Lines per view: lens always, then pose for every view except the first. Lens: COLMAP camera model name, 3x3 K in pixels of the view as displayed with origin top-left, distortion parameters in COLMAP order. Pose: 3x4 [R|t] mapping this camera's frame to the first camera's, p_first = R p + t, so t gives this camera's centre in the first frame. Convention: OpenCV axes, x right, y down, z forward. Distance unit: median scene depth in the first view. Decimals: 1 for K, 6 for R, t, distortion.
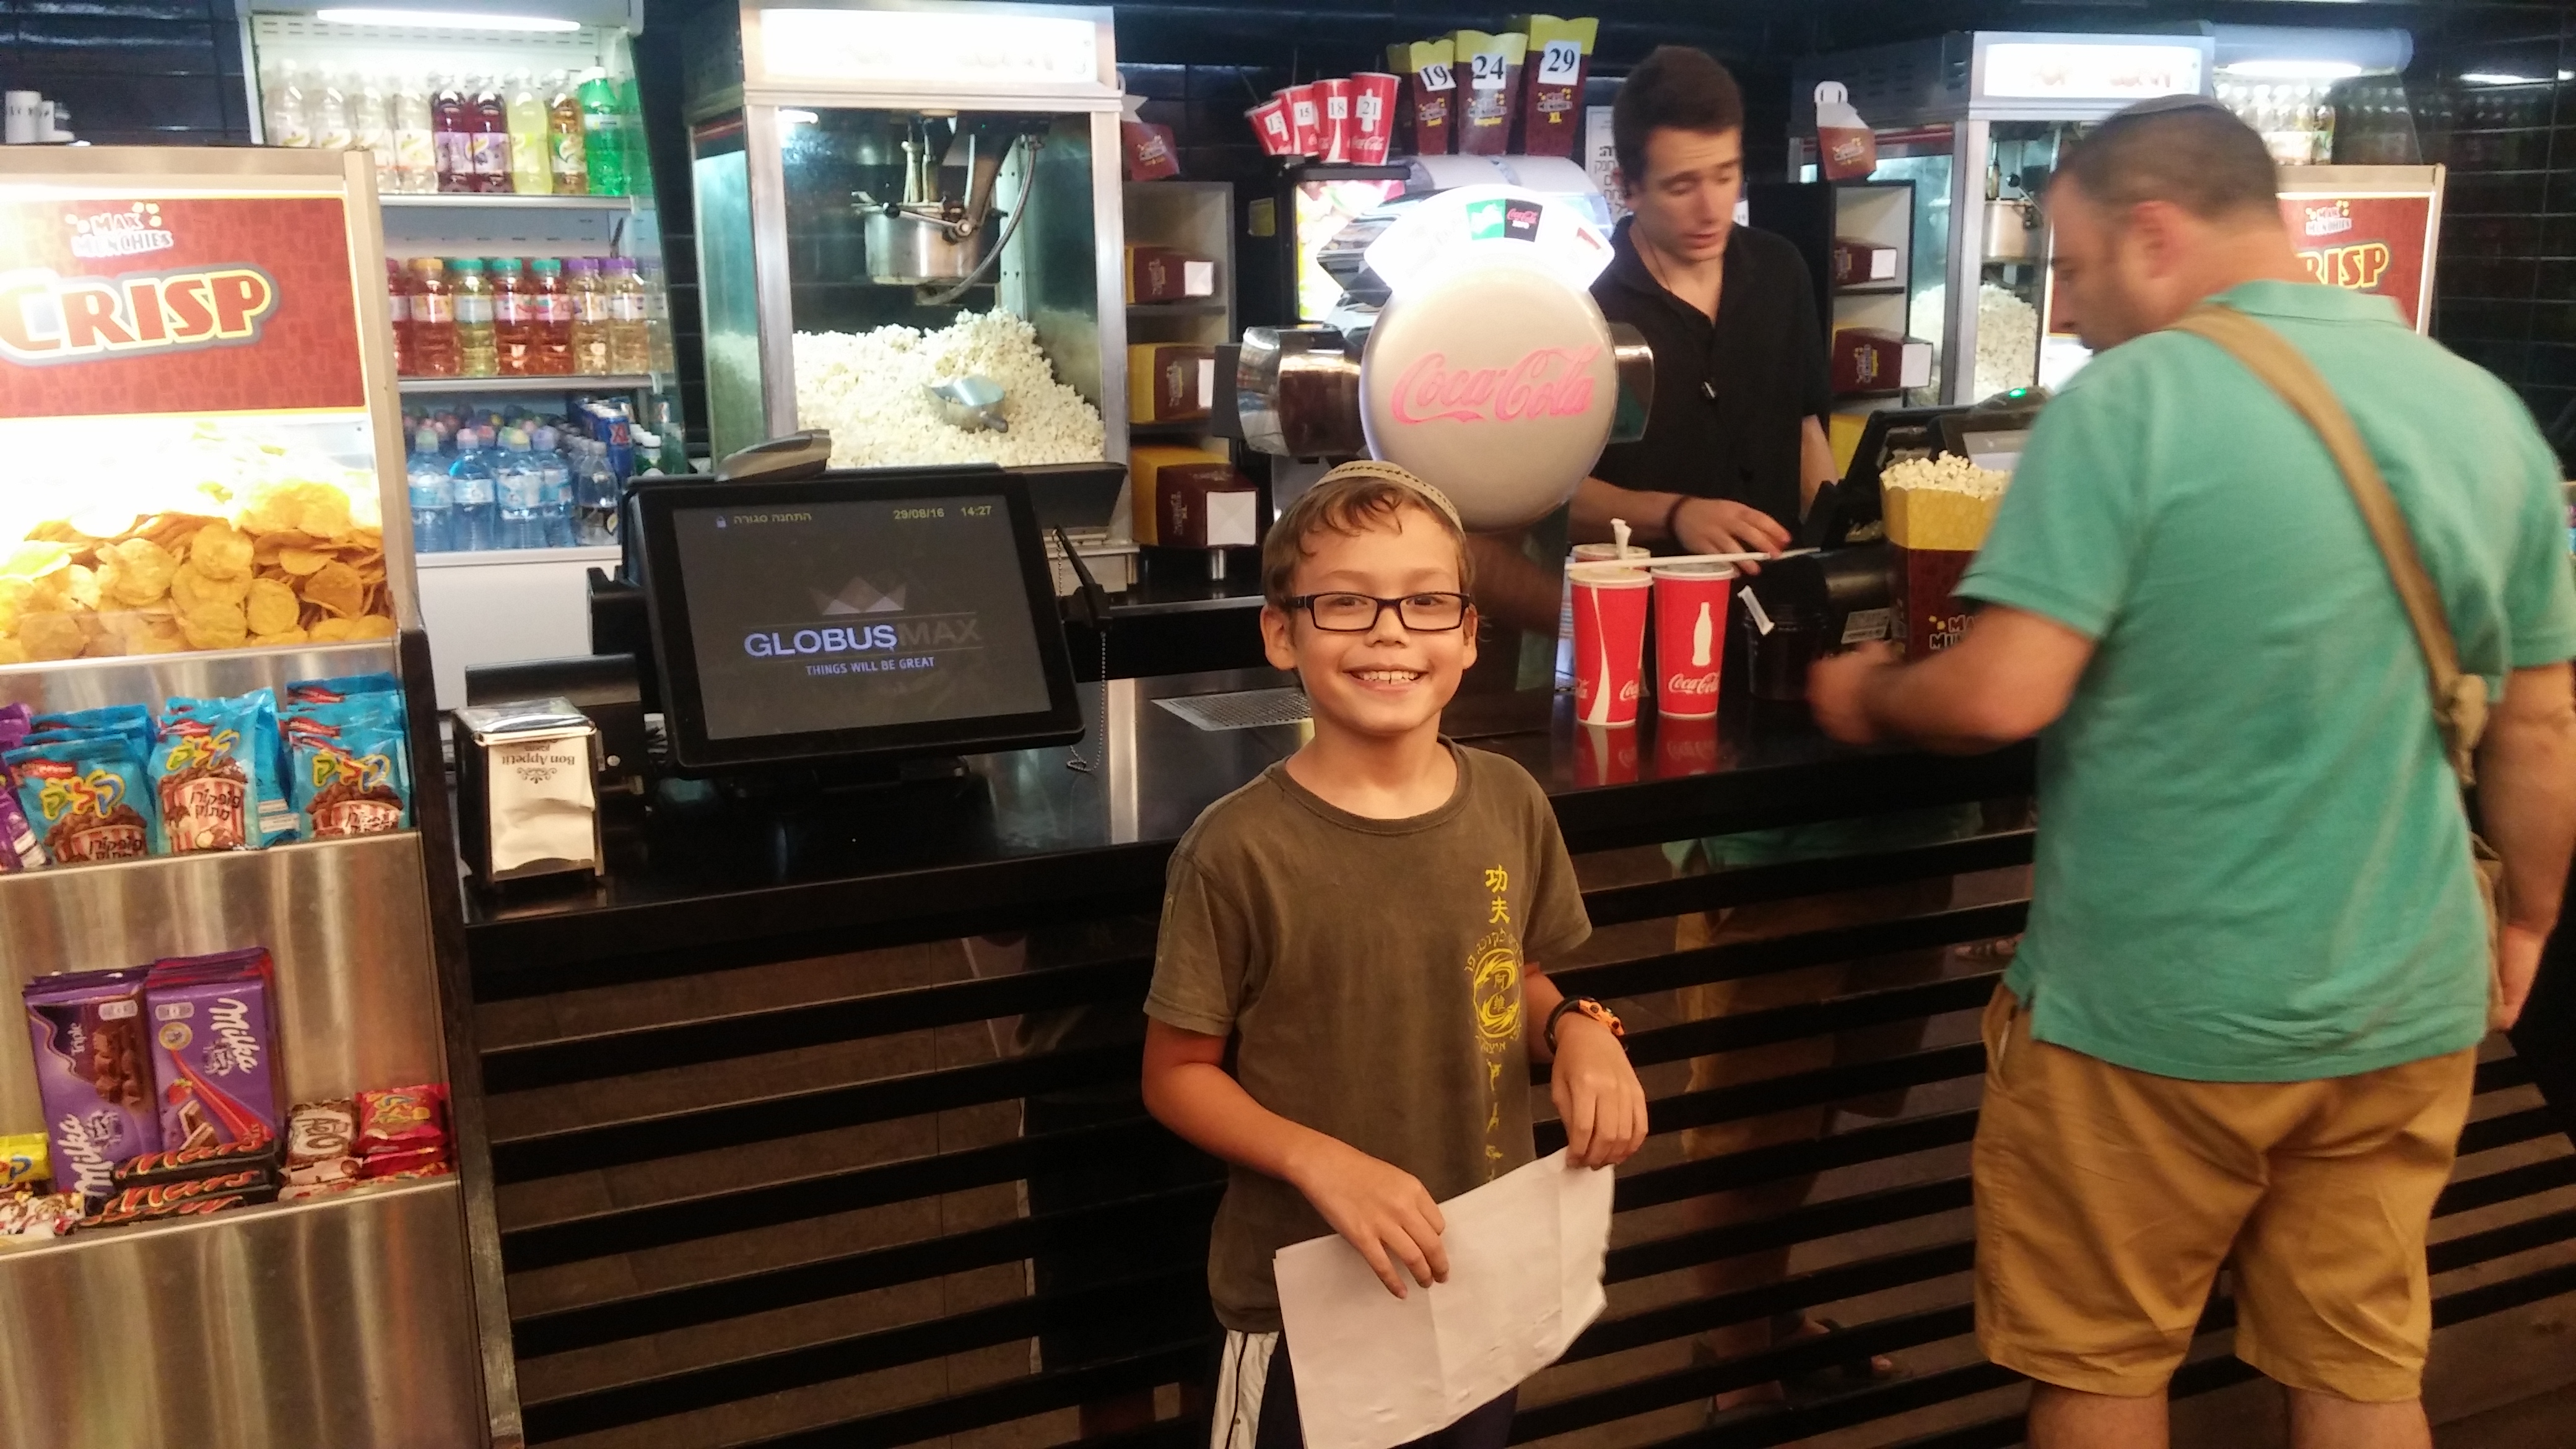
lens RADIAL K [[2155.5, 0, 1288.0], [0, 2155.5, 724.5], [0, 0, 1]] dist [0.067886, -0.076176]
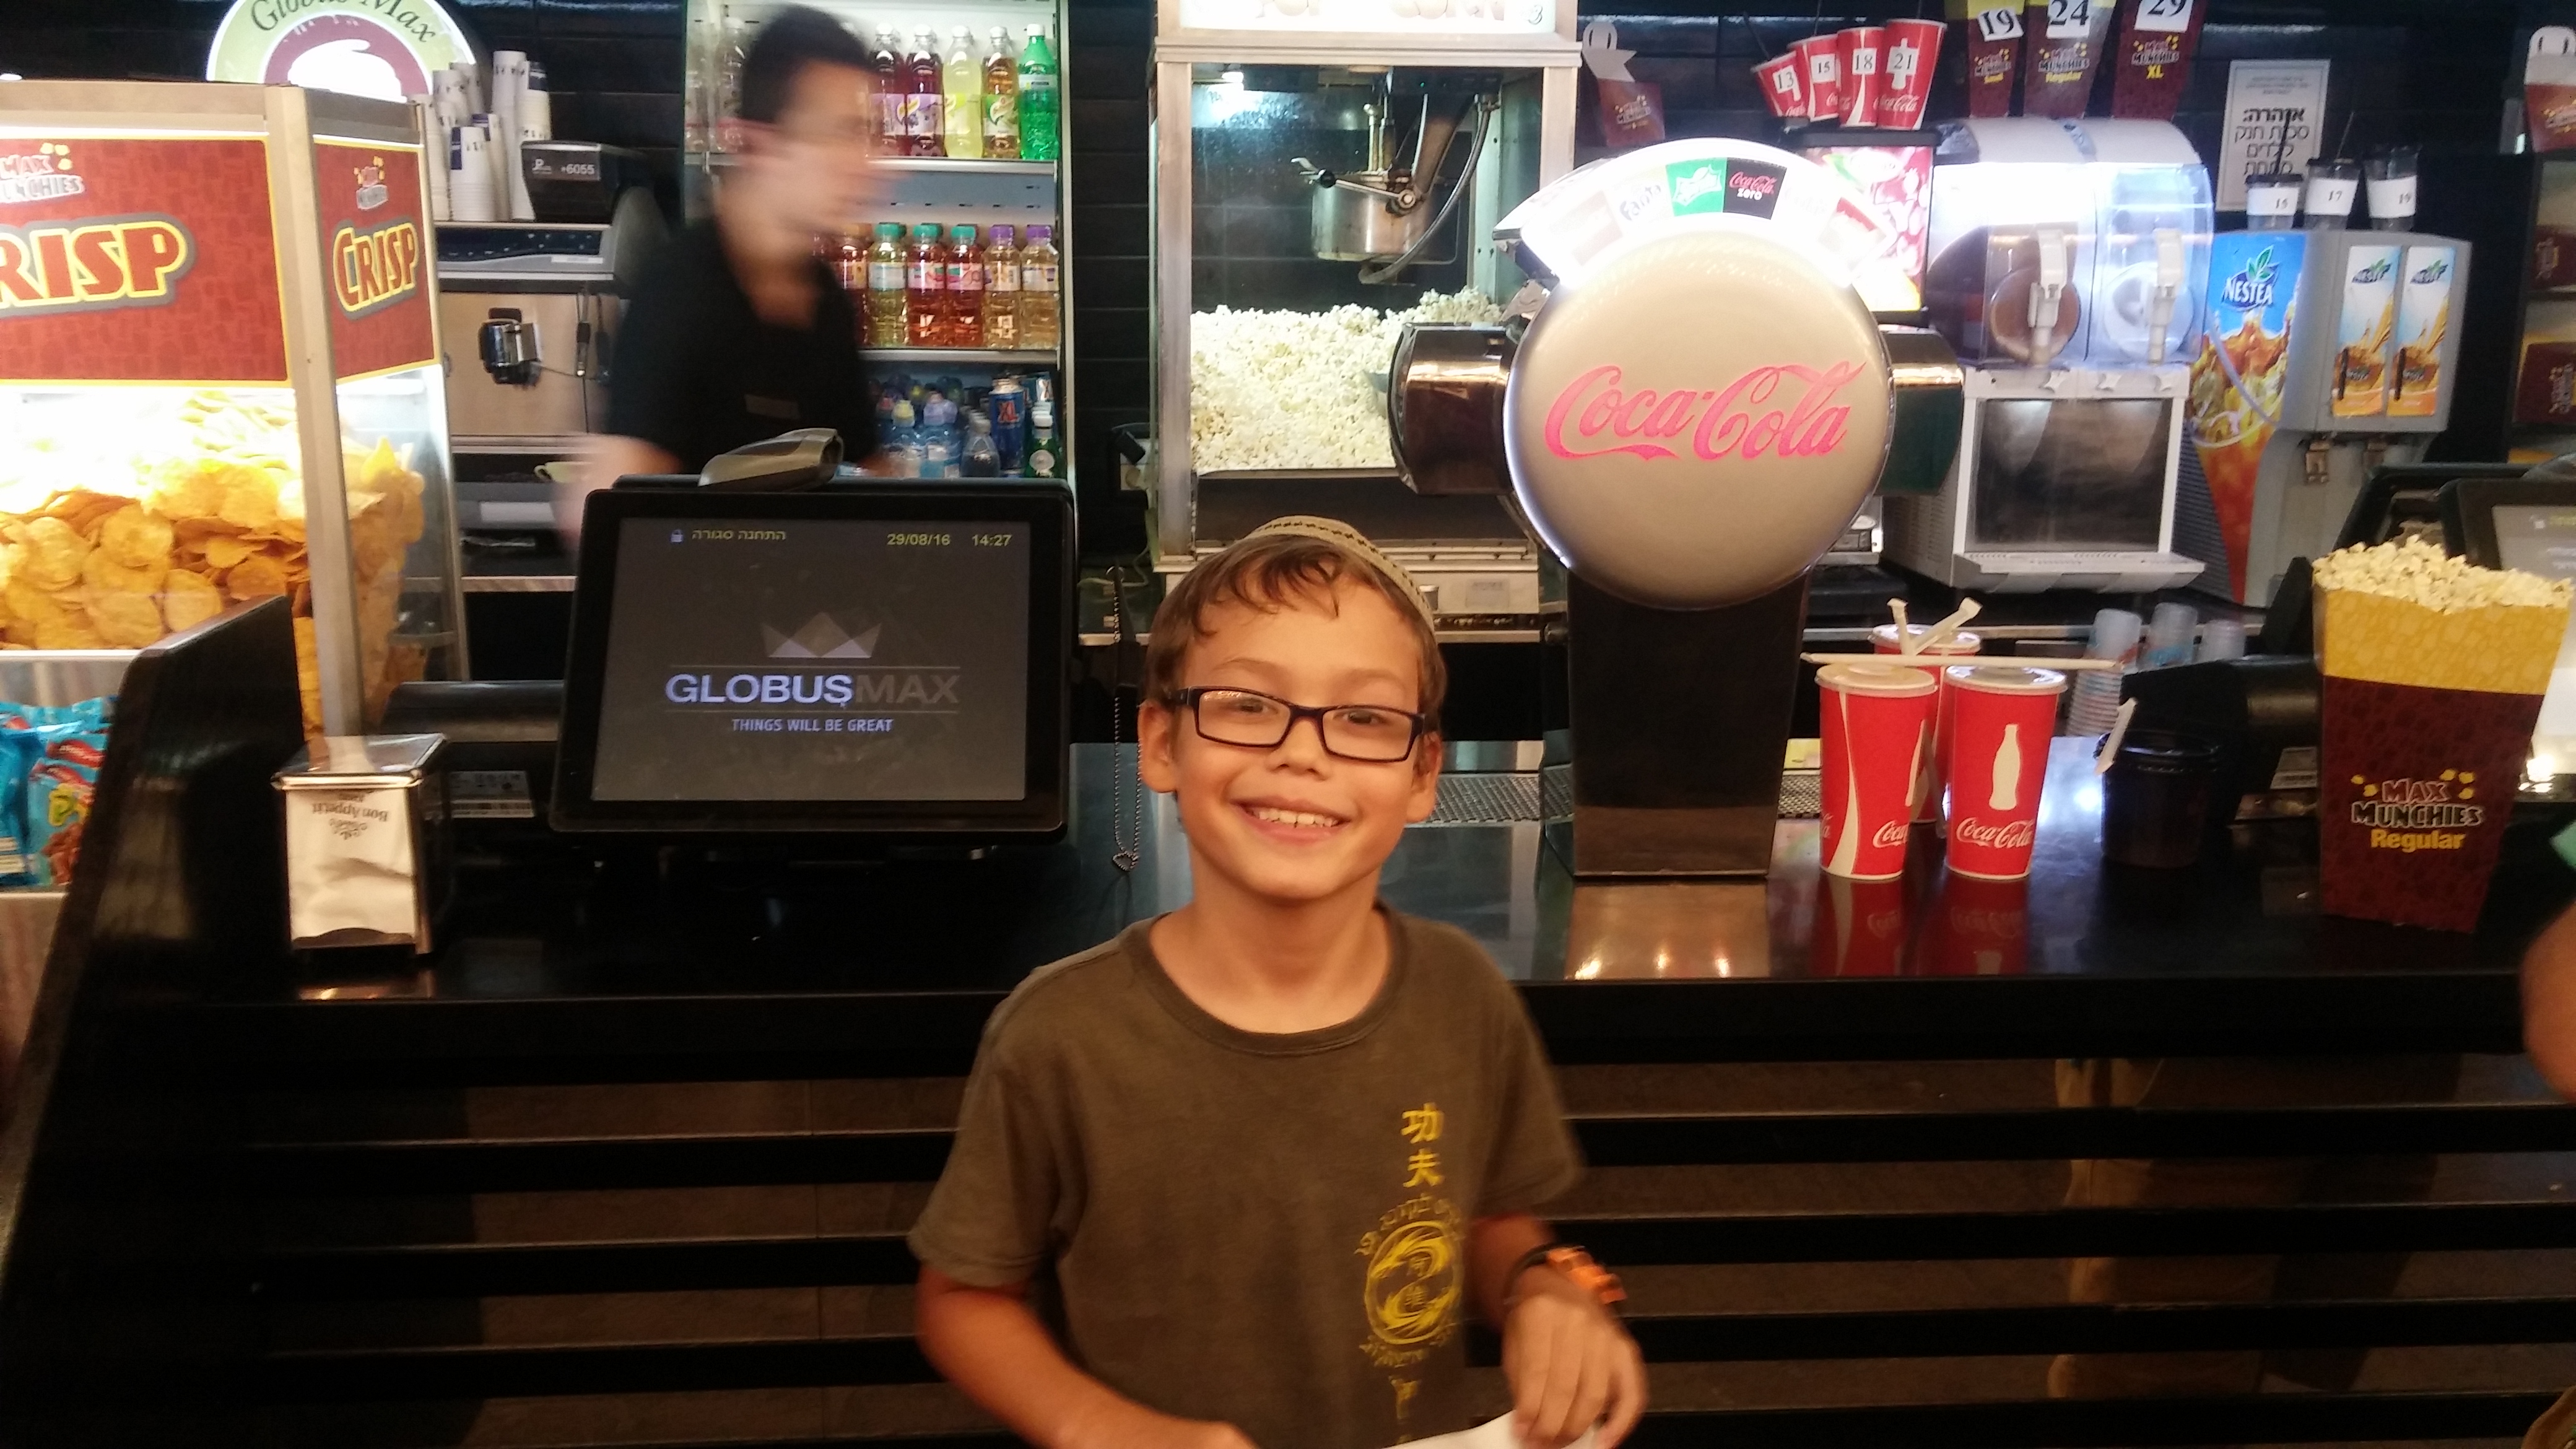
lens RADIAL K [[2155.5, 0, 1288.0], [0, 2155.5, 724.5], [0, 0, 1]] dist [0.067886, -0.076176]
pose [[0.944234, 0.092407, -0.316044, 0.210990], [-0.089319, 0.995707, 0.024275, -0.056959], [0.316930, 0.005308, 0.948434, 0.258602]]
